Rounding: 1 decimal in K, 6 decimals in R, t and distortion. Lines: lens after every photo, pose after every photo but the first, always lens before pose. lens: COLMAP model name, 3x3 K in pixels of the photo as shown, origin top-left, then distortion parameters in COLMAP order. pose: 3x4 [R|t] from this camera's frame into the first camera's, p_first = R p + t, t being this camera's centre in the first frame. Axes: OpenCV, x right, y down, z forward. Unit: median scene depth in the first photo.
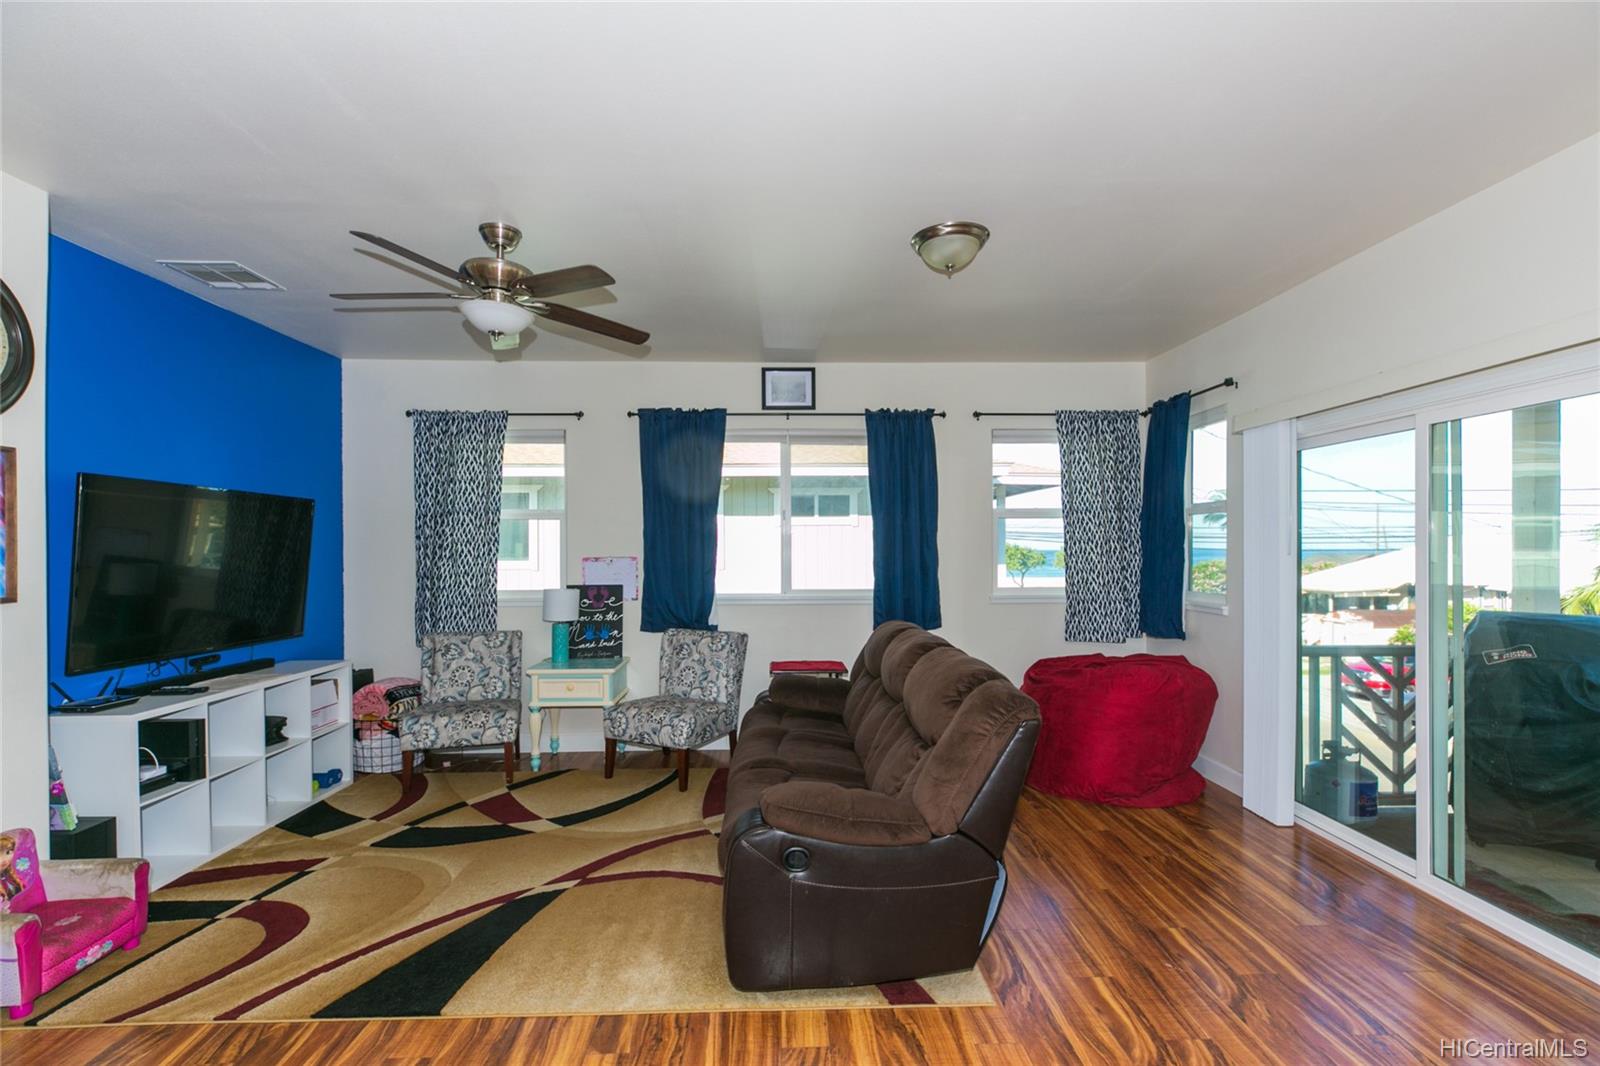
lens RADIAL K [[717.6, 0, 797.9], [0, 717.6, 553.1], [0, 0, 1]] dist [0.000892, -0.000149]
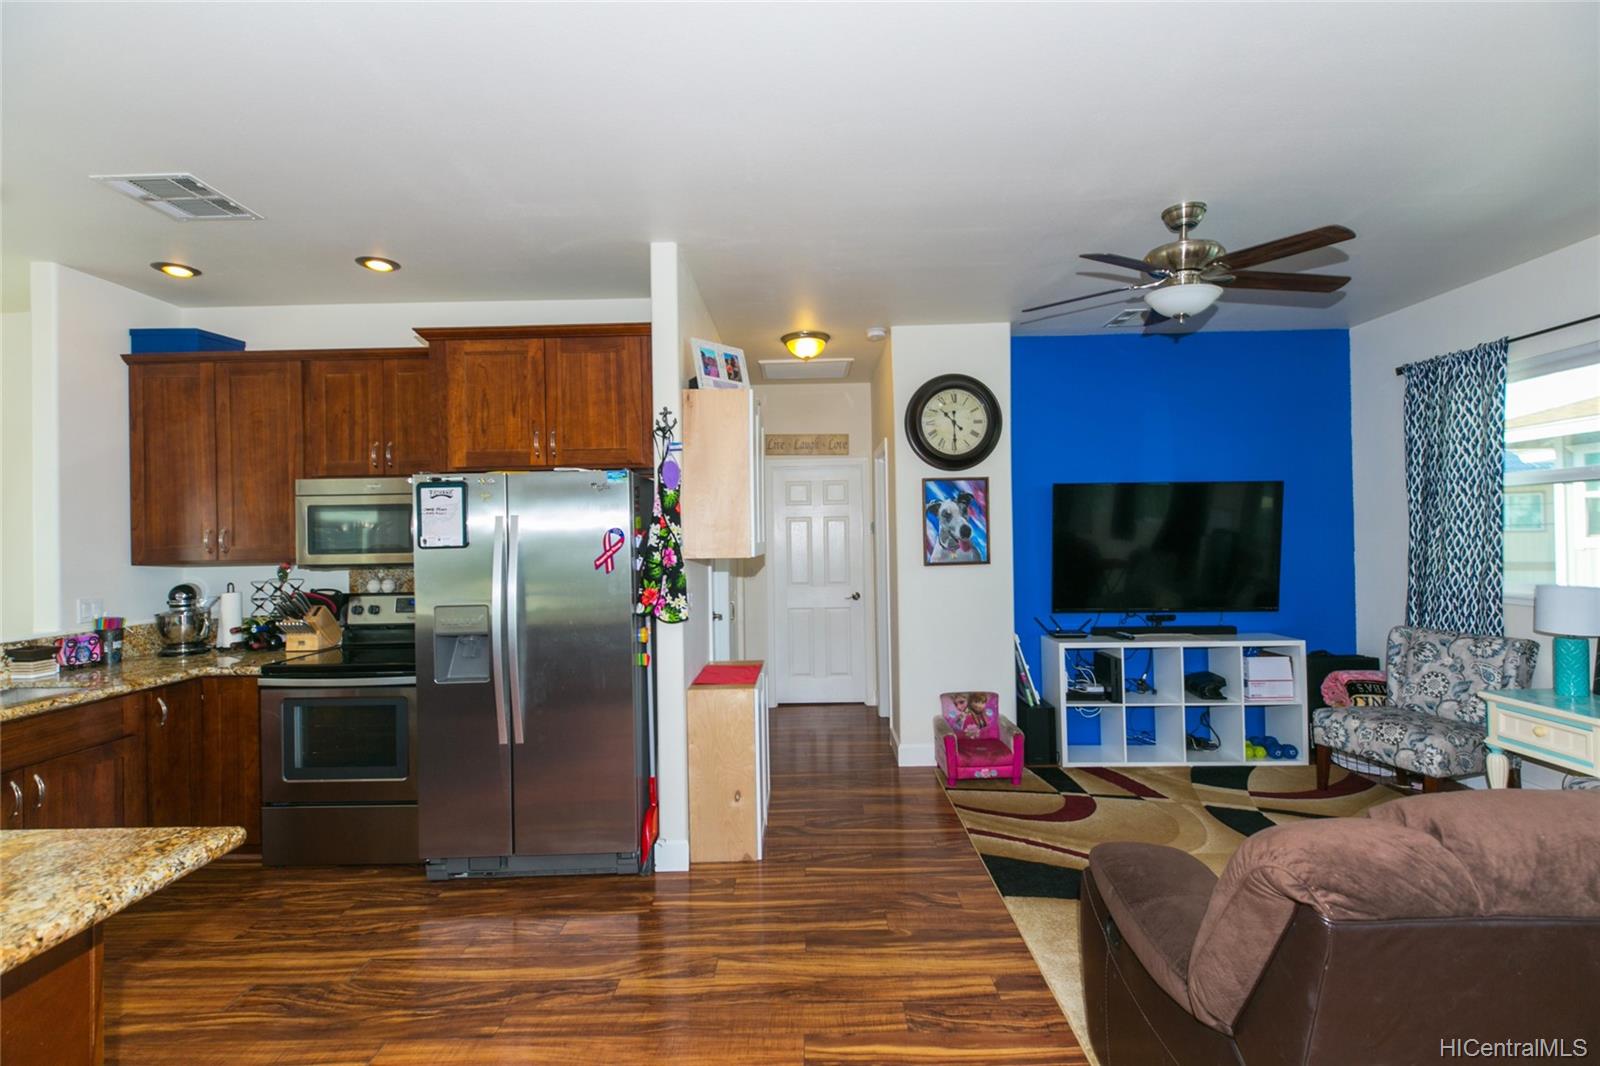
lens RADIAL K [[723.6, 0, 798.3], [0, 723.6, 539.1], [0, 0, 1]] dist [-0.000173, 0.000232]
pose [[-0.033632, 0.011558, -0.999367, 0.413577], [0.010140, 0.999886, 0.011223, -0.009883], [0.999383, -0.009756, -0.033746, 0.349806]]
